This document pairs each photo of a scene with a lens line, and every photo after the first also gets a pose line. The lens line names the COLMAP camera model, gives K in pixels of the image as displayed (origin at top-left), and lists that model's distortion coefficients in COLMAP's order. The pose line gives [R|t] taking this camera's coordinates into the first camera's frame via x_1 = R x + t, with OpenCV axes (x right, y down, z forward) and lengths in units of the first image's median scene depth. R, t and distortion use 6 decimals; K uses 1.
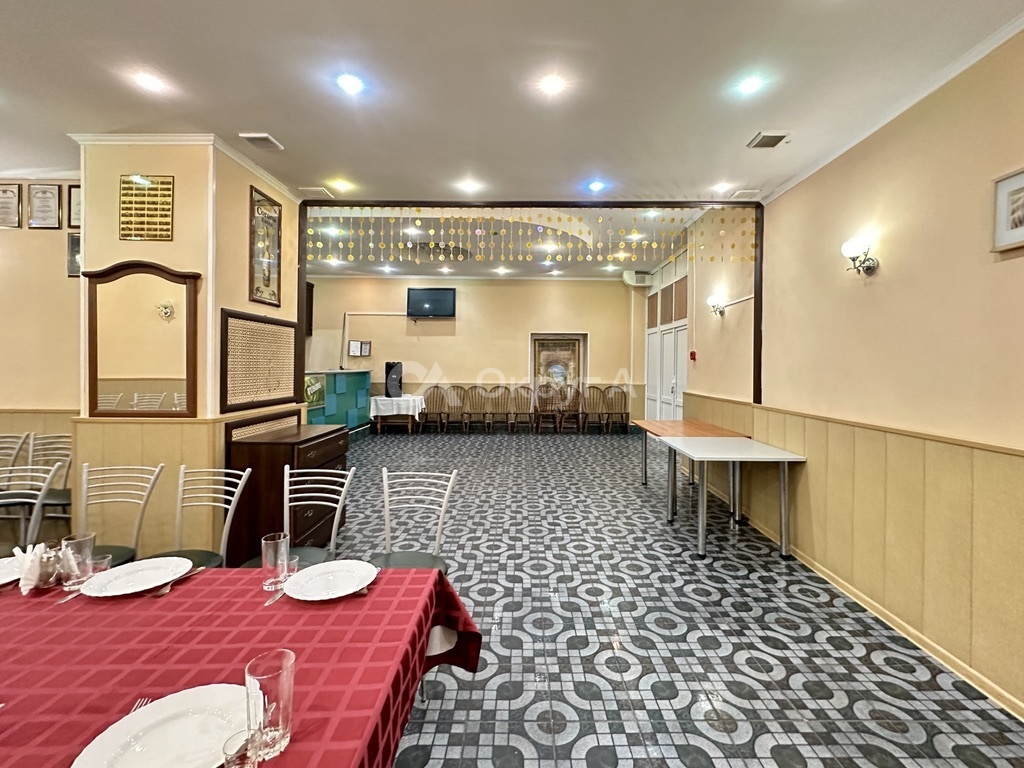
lens RADIAL K [[446.1, 0, 525.3], [0, 446.1, 365.8], [0, 0, 1]] dist [-0.000712, -0.000123]
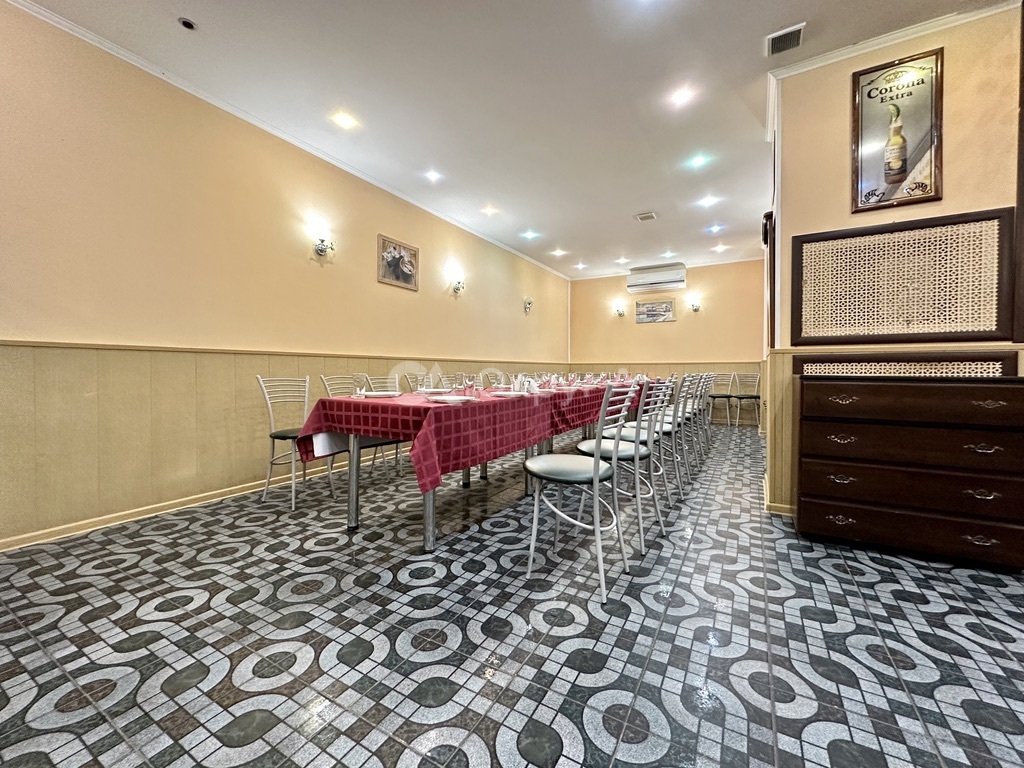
lens RADIAL K [[415.6, 0, 511.2], [0, 415.6, 375.0], [0, 0, 1]] dist [-0.001326, 0.000021]
pose [[-0.510173, 0.003406, -0.860065, 0.334606], [-0.003359, 0.999977, 0.005952, 0.136963], [0.860065, 0.005925, -0.510150, 0.760976]]
